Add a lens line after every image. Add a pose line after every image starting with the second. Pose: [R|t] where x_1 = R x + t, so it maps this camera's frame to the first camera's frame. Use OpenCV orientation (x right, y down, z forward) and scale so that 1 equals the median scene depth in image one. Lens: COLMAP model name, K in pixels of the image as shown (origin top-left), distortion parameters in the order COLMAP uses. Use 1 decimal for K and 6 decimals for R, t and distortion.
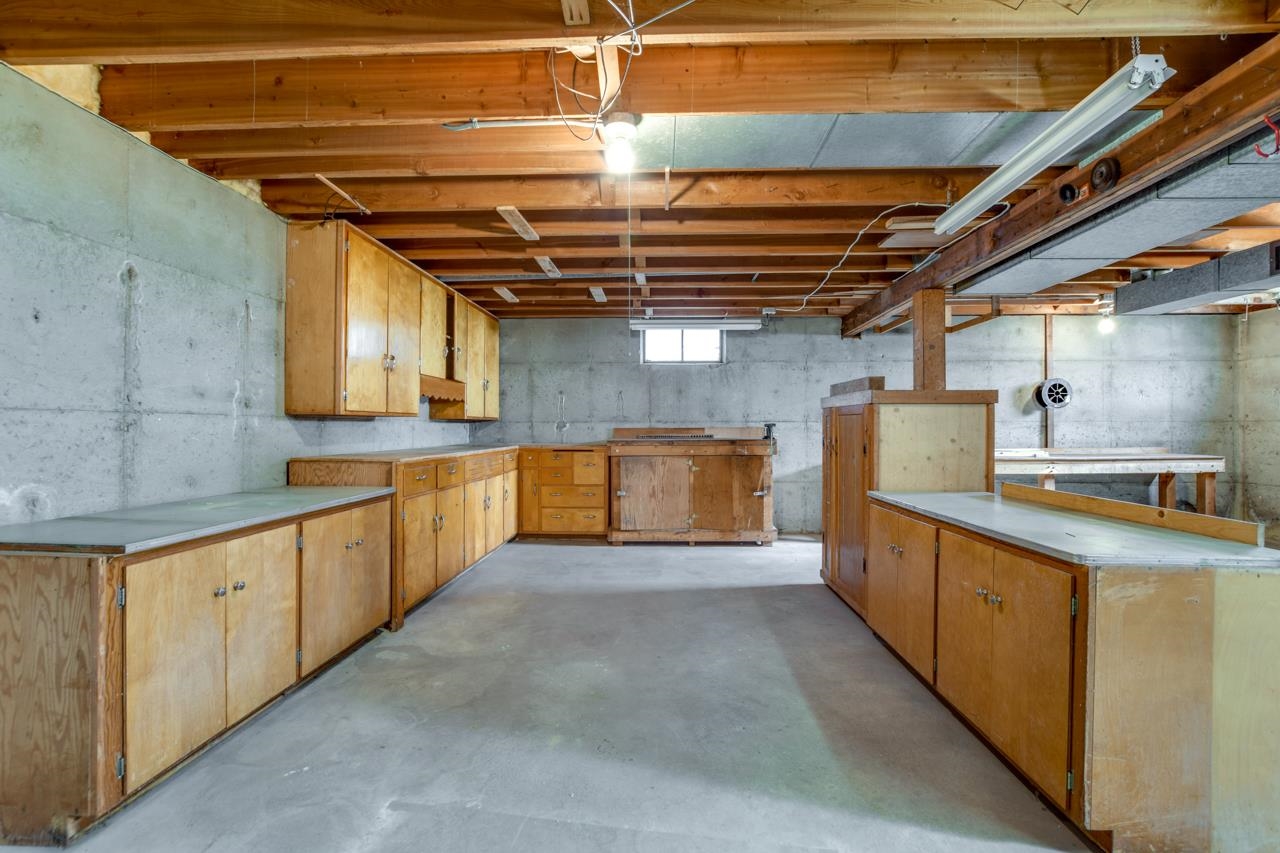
lens RADIAL K [[563.2, 0, 648.8], [0, 563.2, 429.0], [0, 0, 1]] dist [-0.022764, 0.003505]
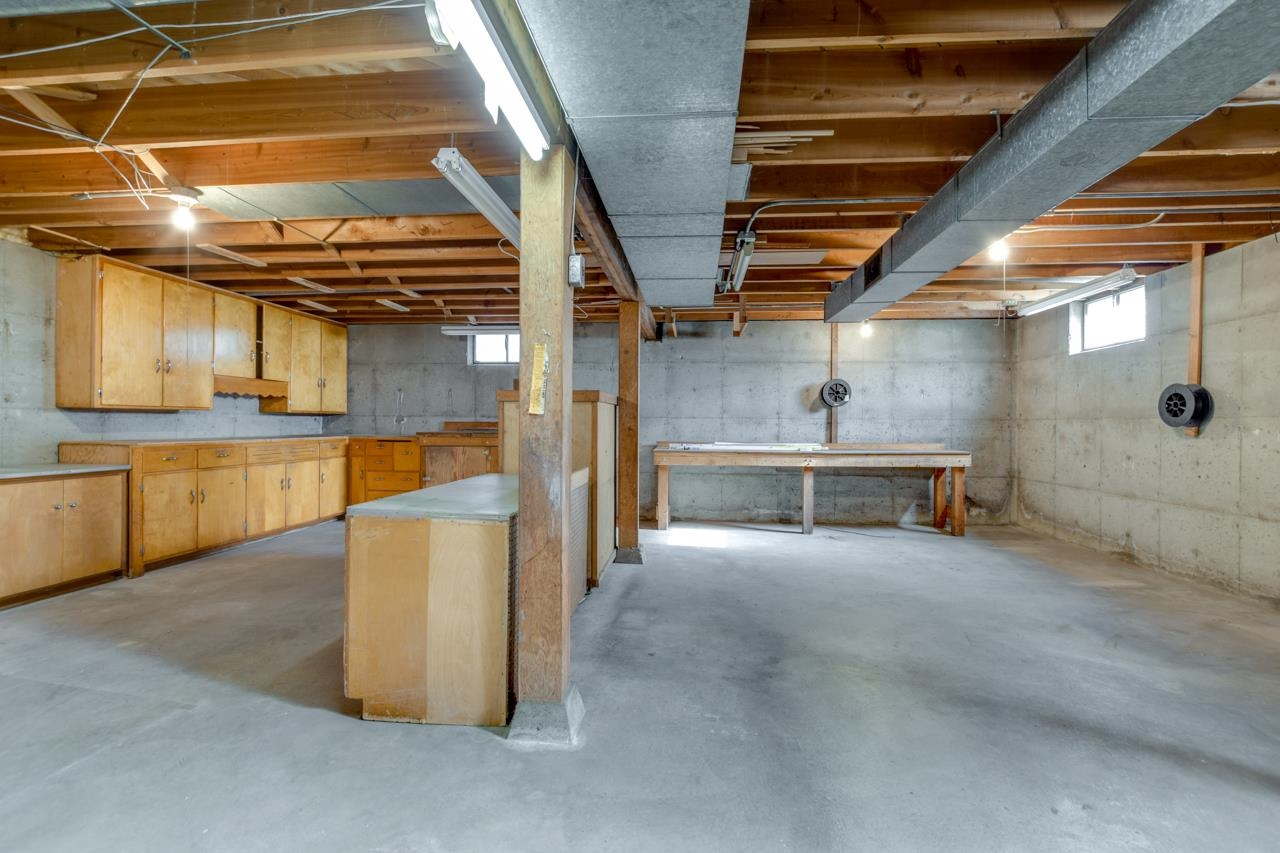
lens RADIAL K [[563.2, 0, 647.8], [0, 563.2, 429.1], [0, 0, 1]] dist [-0.022764, 0.003505]
pose [[0.998728, 0.008630, -0.049686, 0.453937], [-0.008272, 0.999938, 0.007398, 0.001888], [0.049747, -0.006978, 0.998738, -0.113478]]
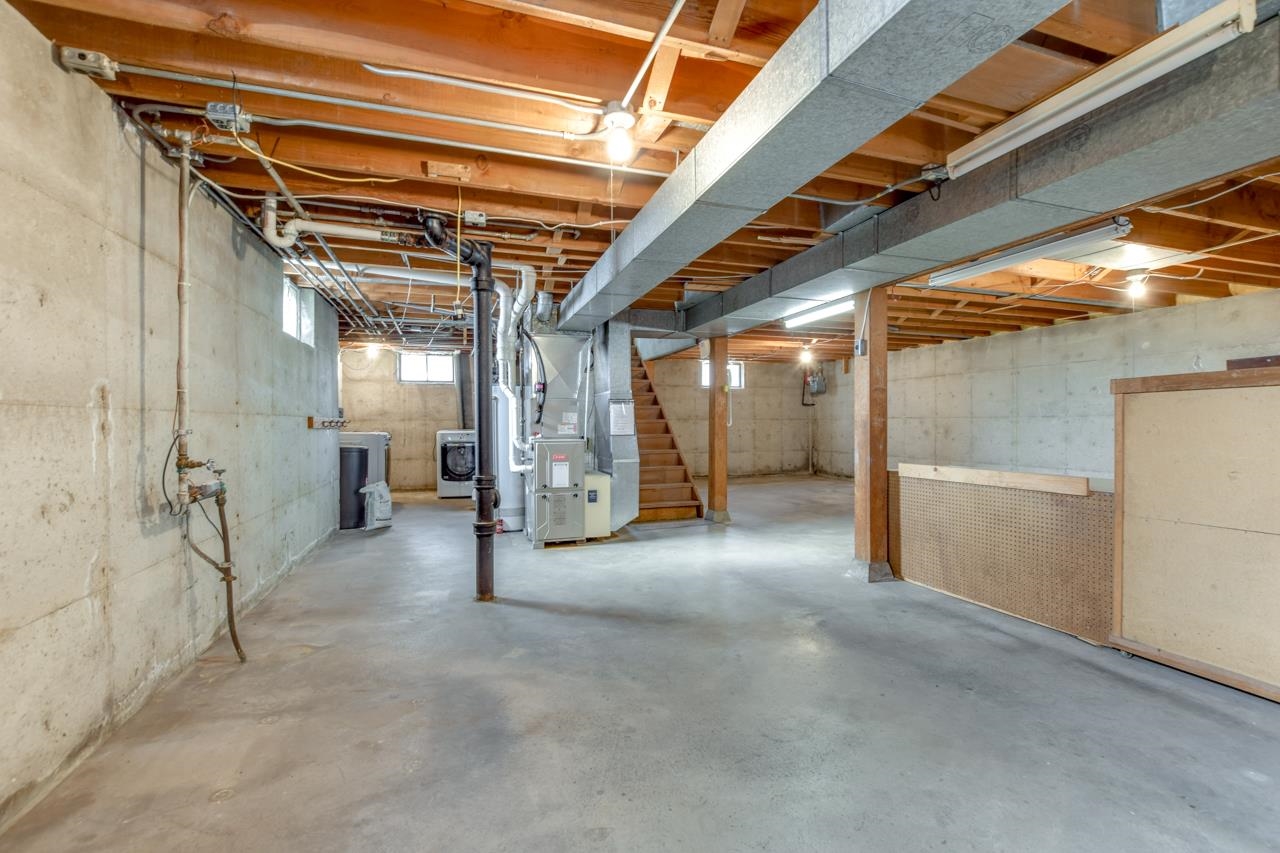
lens RADIAL K [[563.2, 0, 642.1], [0, 563.2, 423.2], [0, 0, 1]] dist [-0.022764, 0.003505]
pose [[-0.939072, 0.004392, -0.343693, 0.909089], [0.004060, 0.999990, 0.001687, -0.003528], [0.343697, 0.000188, -0.939081, 0.849431]]
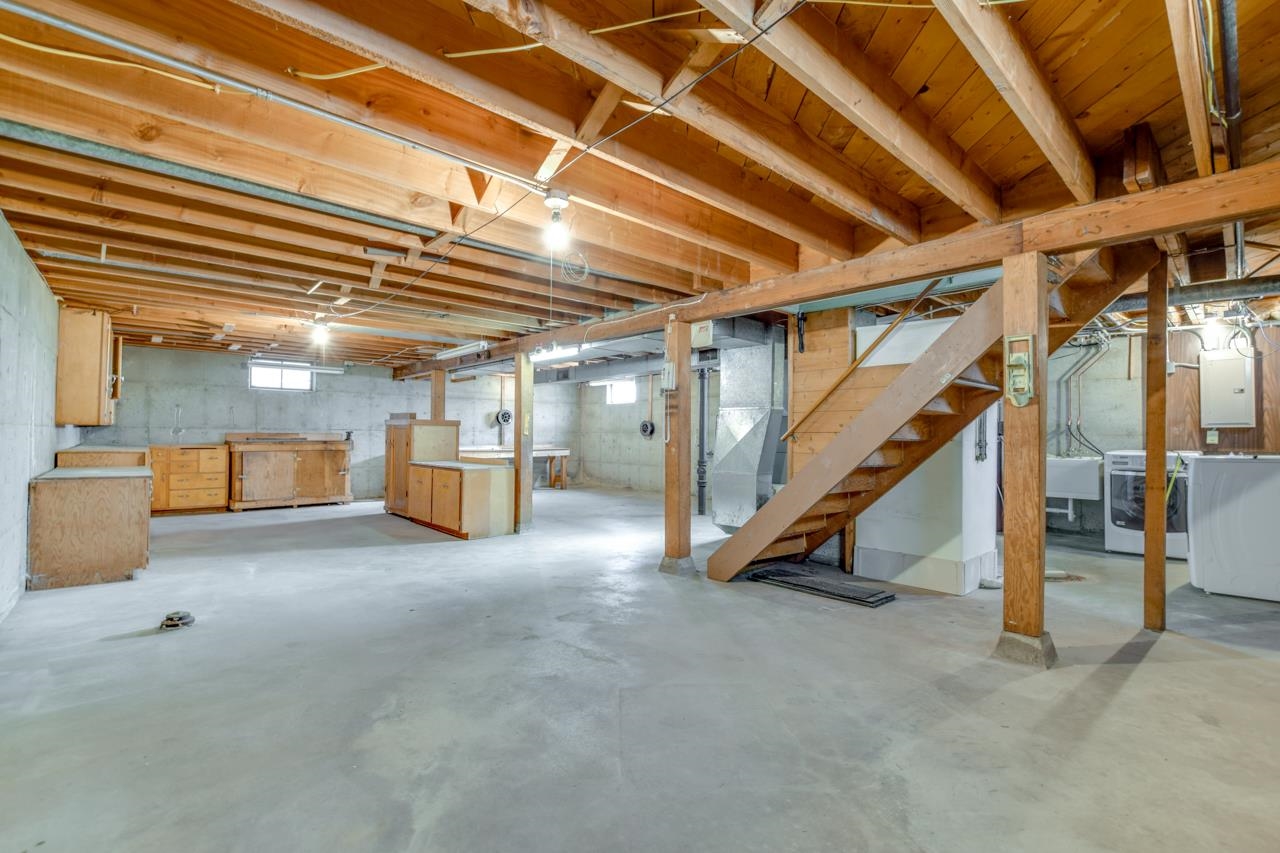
lens RADIAL K [[563.2, 0, 645.9], [0, 563.2, 430.1], [0, 0, 1]] dist [-0.022764, 0.003505]
pose [[0.712294, 0.012502, 0.701770, -0.328189], [-0.009320, 0.999922, -0.008353, -0.007146], [-0.701819, -0.000590, 0.712355, -0.816485]]
